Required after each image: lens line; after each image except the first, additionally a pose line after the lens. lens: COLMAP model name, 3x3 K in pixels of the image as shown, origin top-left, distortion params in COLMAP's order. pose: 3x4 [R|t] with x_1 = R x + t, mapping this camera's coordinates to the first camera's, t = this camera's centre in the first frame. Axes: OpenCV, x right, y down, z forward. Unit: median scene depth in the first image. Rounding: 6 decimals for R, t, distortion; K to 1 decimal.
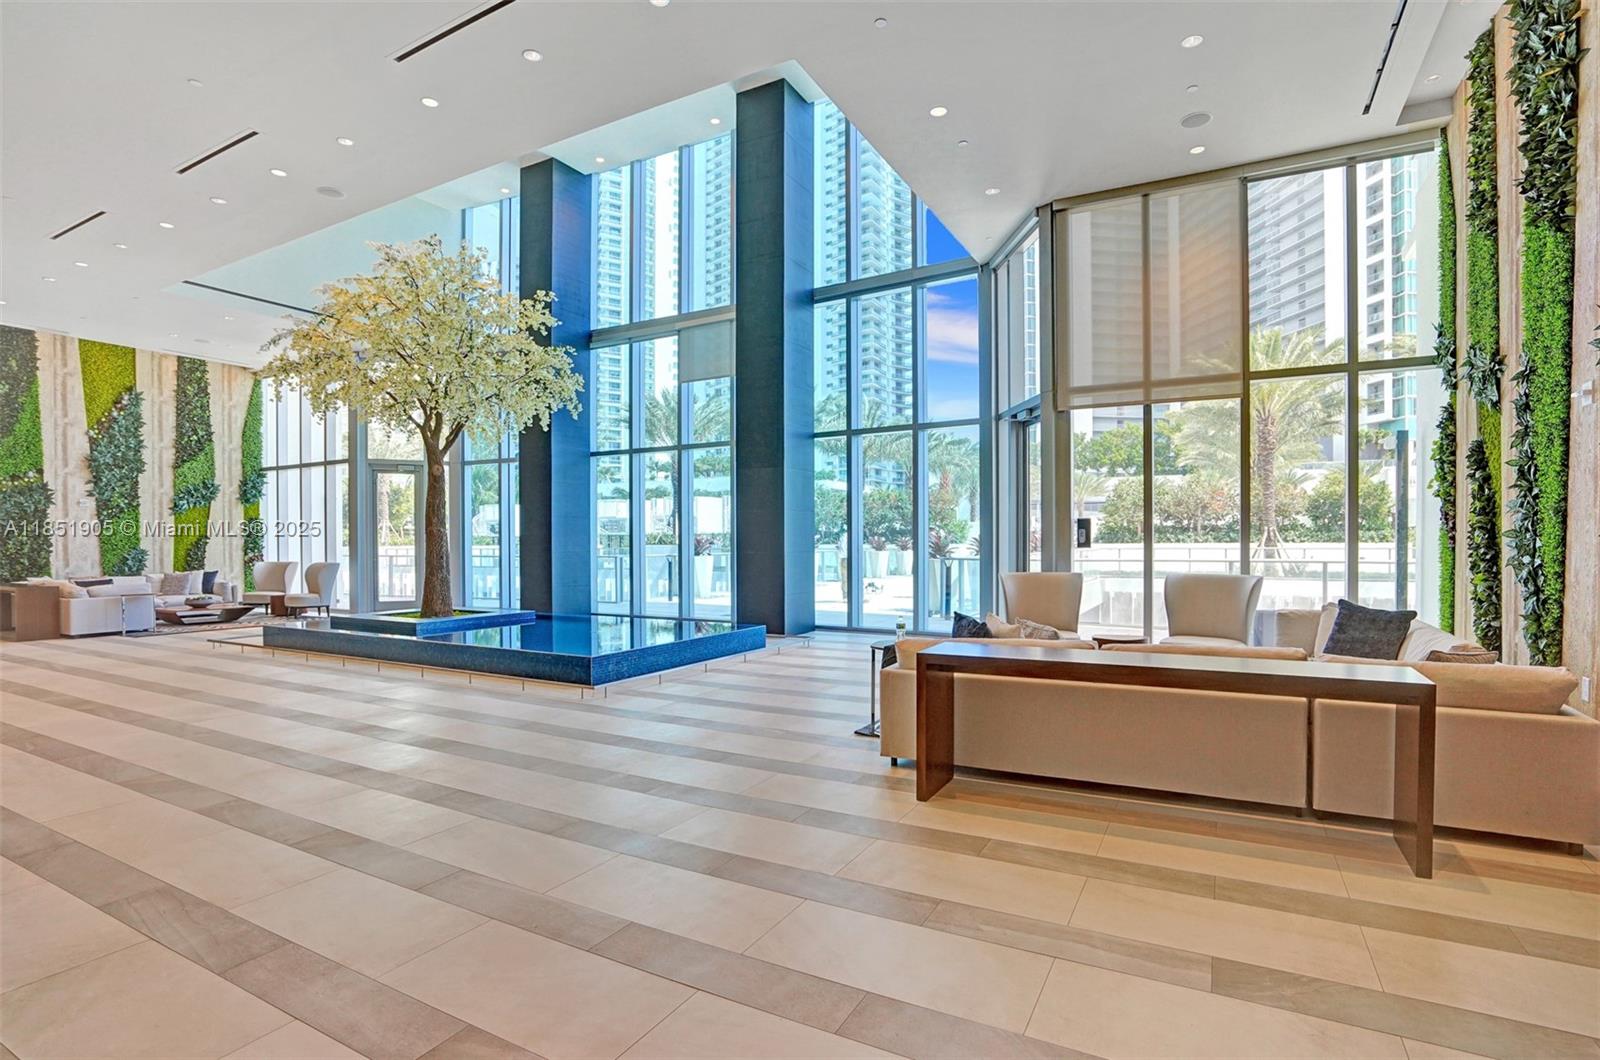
lens RADIAL K [[774.7, 0, 794.6], [0, 774.7, 543.7], [0, 0, 1]] dist [-0.002698, 0.007450]
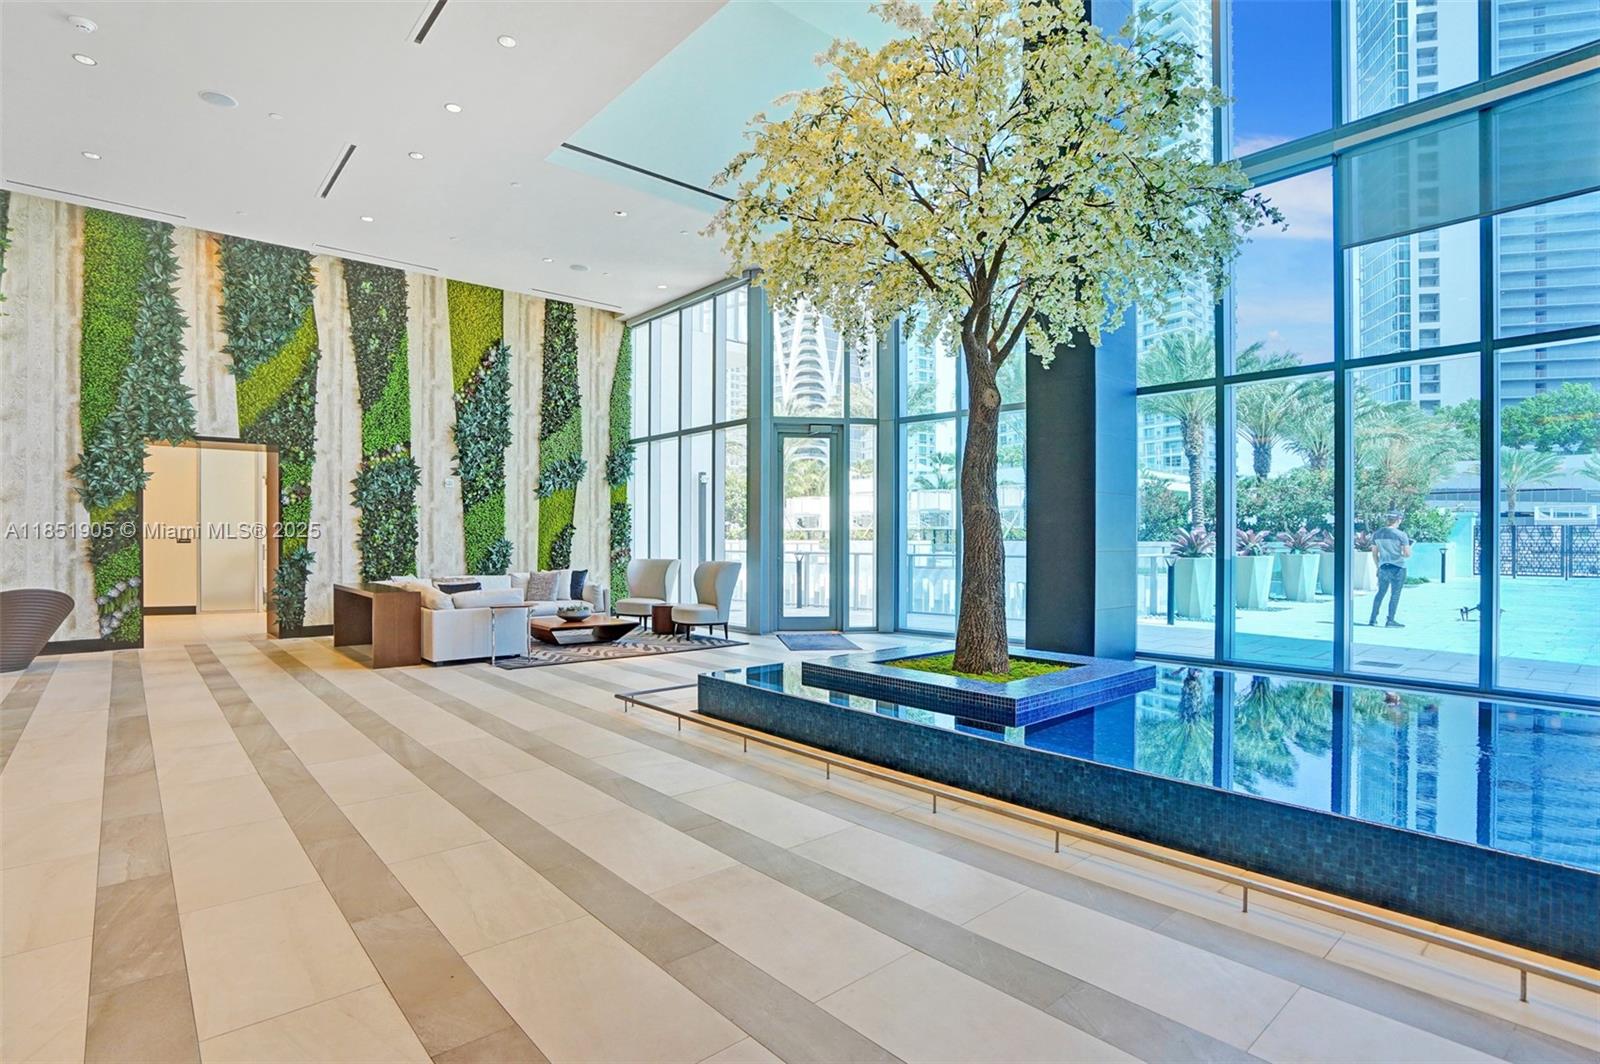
lens RADIAL K [[774.7, 0, 804.7], [0, 774.7, 531.7], [0, 0, 1]] dist [-0.002698, 0.007450]
pose [[0.952980, 0.005889, -0.302977, -0.304263], [-0.008930, 0.999923, -0.008652, 0.001544], [0.302903, 0.010951, 0.952959, 0.329631]]
